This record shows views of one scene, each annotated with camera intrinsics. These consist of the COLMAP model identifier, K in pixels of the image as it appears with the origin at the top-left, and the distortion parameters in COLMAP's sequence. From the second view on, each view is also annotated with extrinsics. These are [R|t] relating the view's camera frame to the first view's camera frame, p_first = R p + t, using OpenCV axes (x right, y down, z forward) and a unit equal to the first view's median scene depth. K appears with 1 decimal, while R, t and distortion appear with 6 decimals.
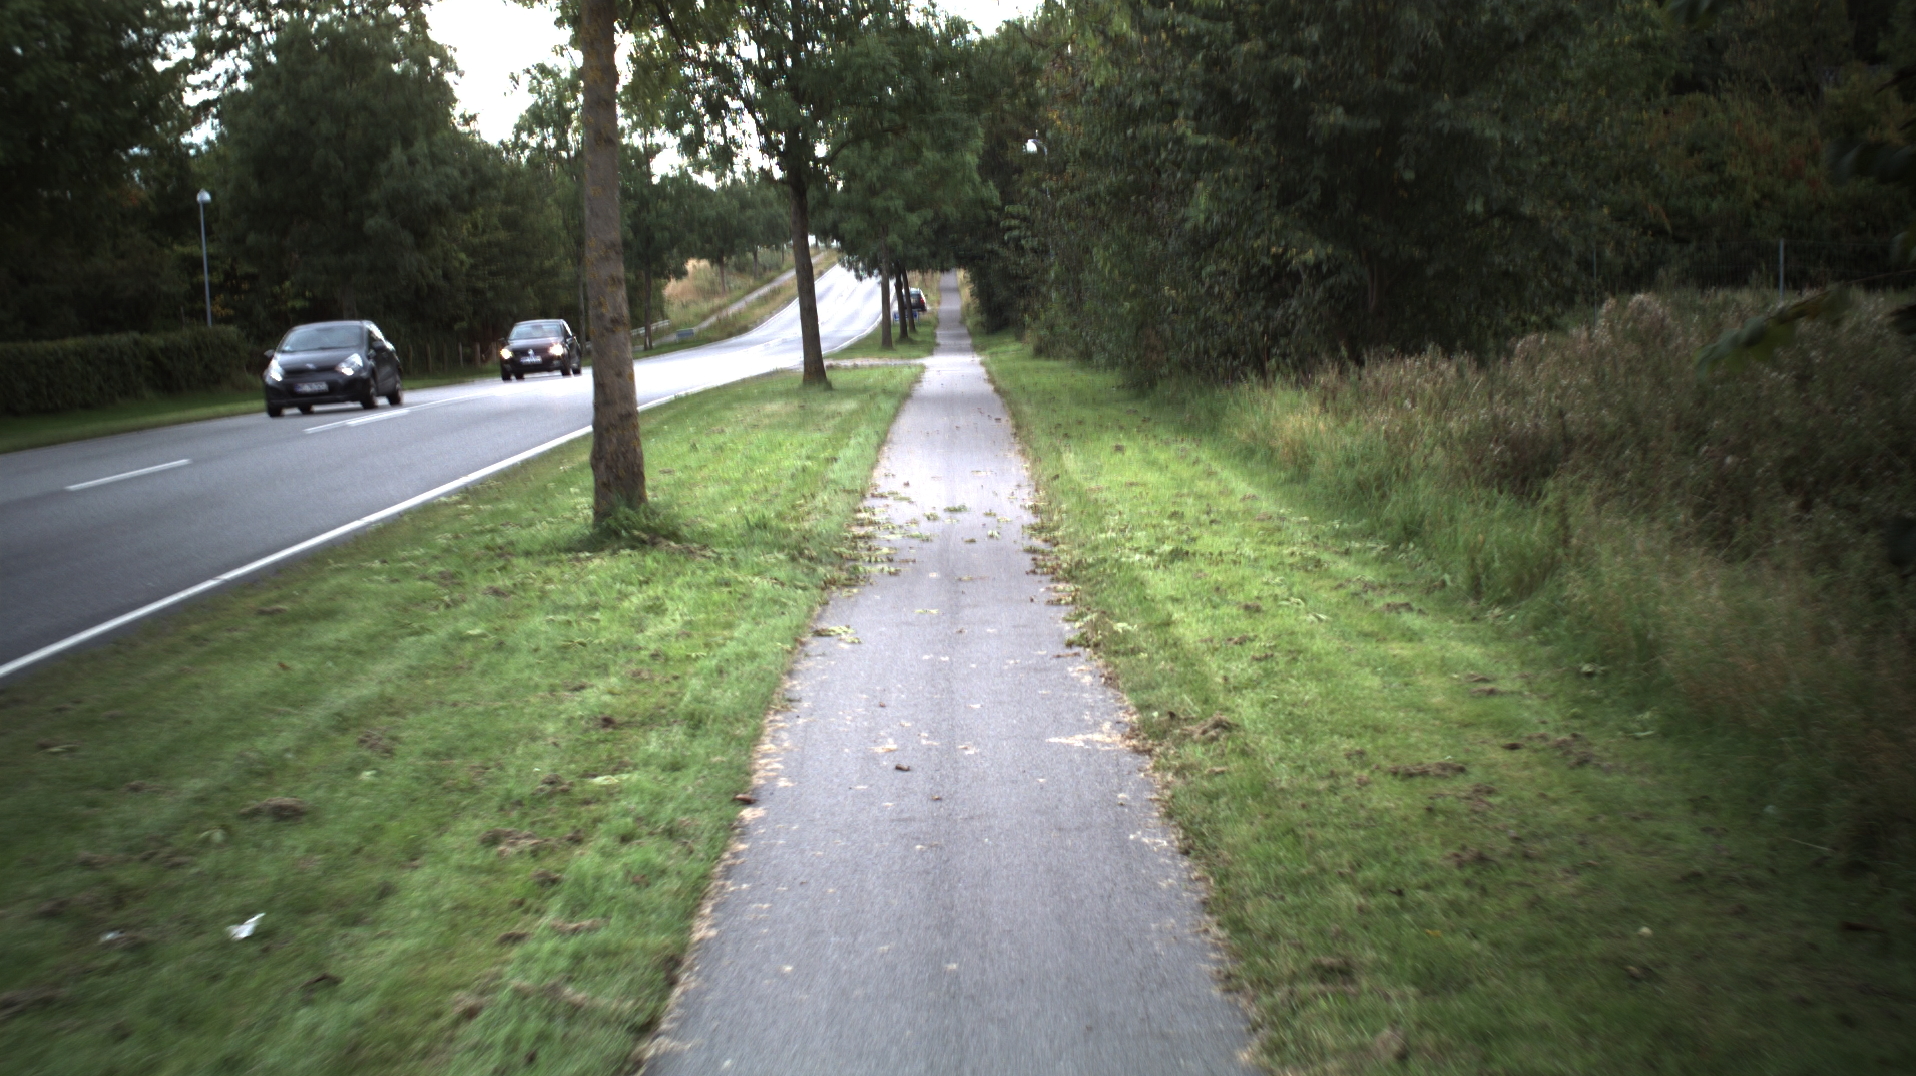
lens RADIAL K [[3569.2, 0, 958.0], [0, 3569.2, 538.0], [0, 0, 1]] dist [-0.253308, 0.147795]
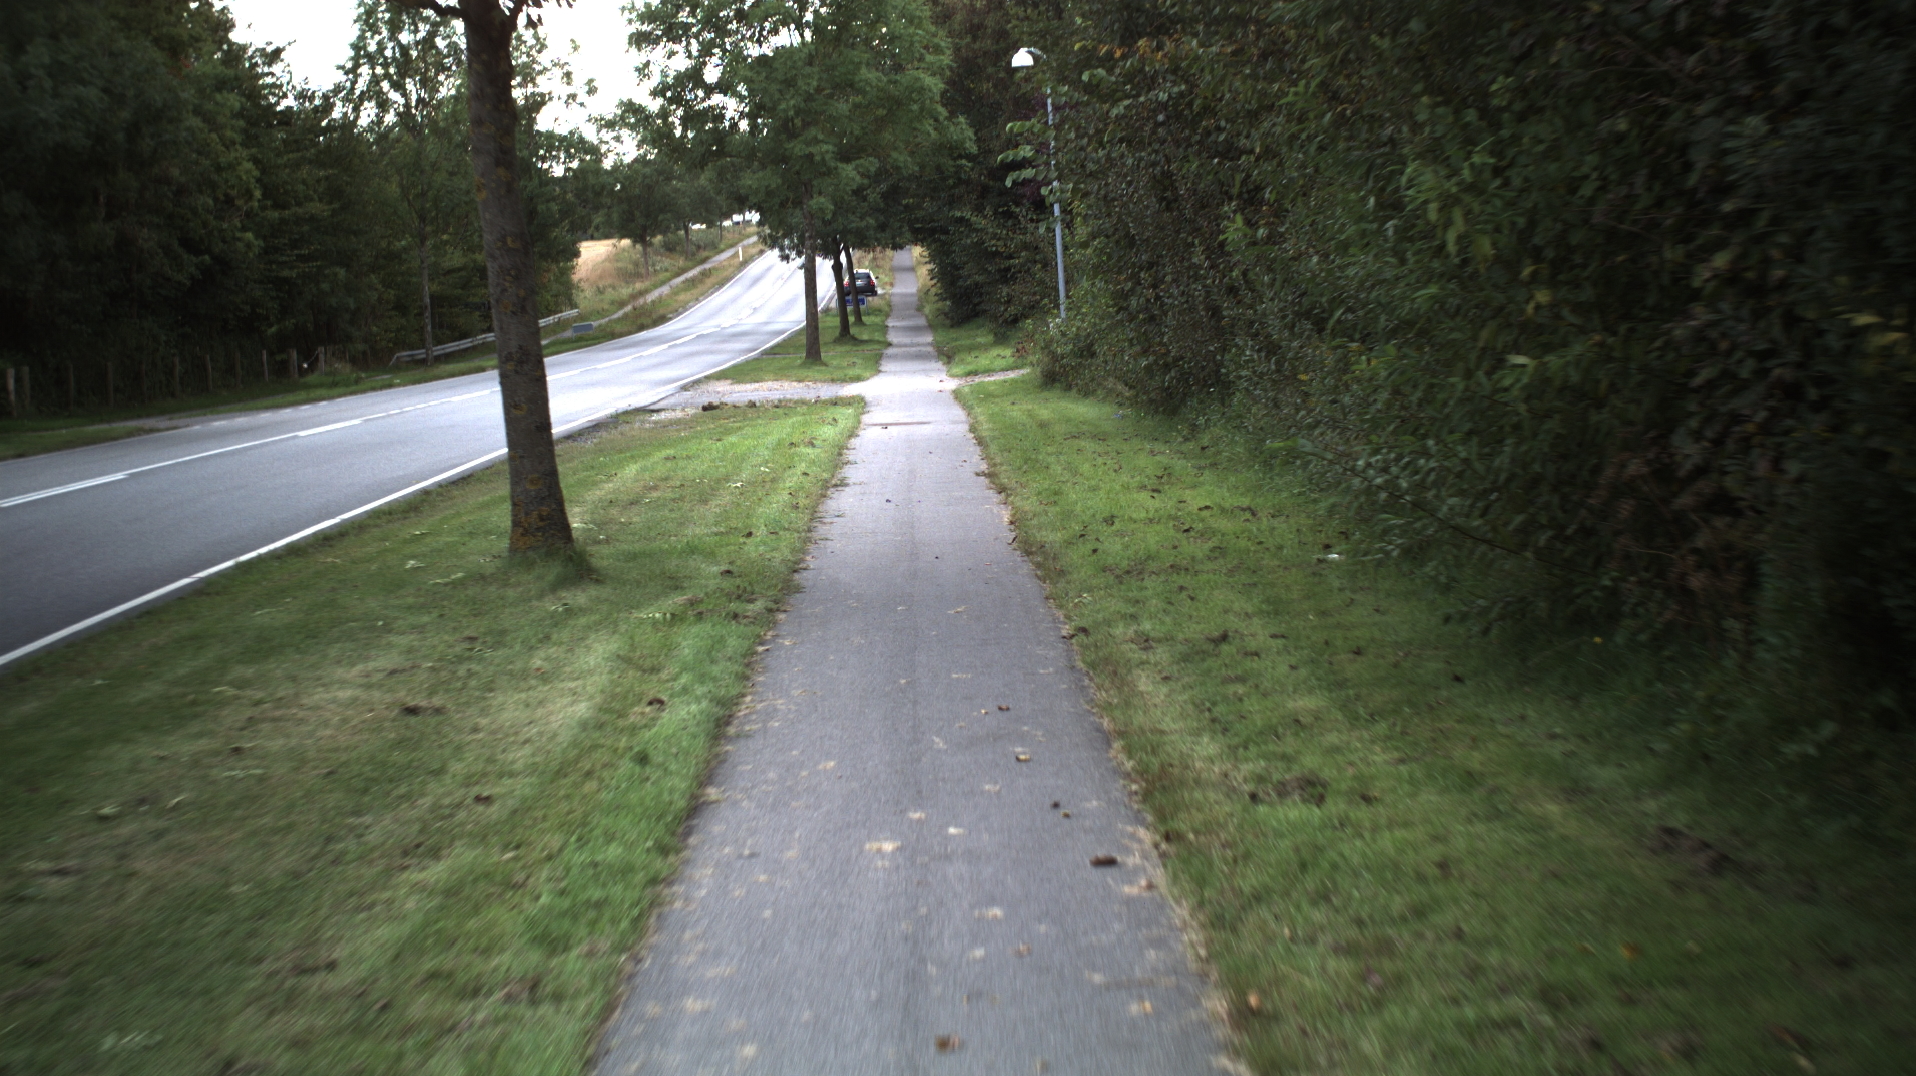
lens RADIAL K [[3569.2, 0, 958.0], [0, 3569.2, 538.0], [0, 0, 1]] dist [-0.253308, 0.147795]
pose [[0.999864, -0.011523, 0.011823, -0.000599], [0.011445, 0.999913, 0.006610, -0.025570], [-0.011898, -0.006474, 0.999908, 0.341856]]
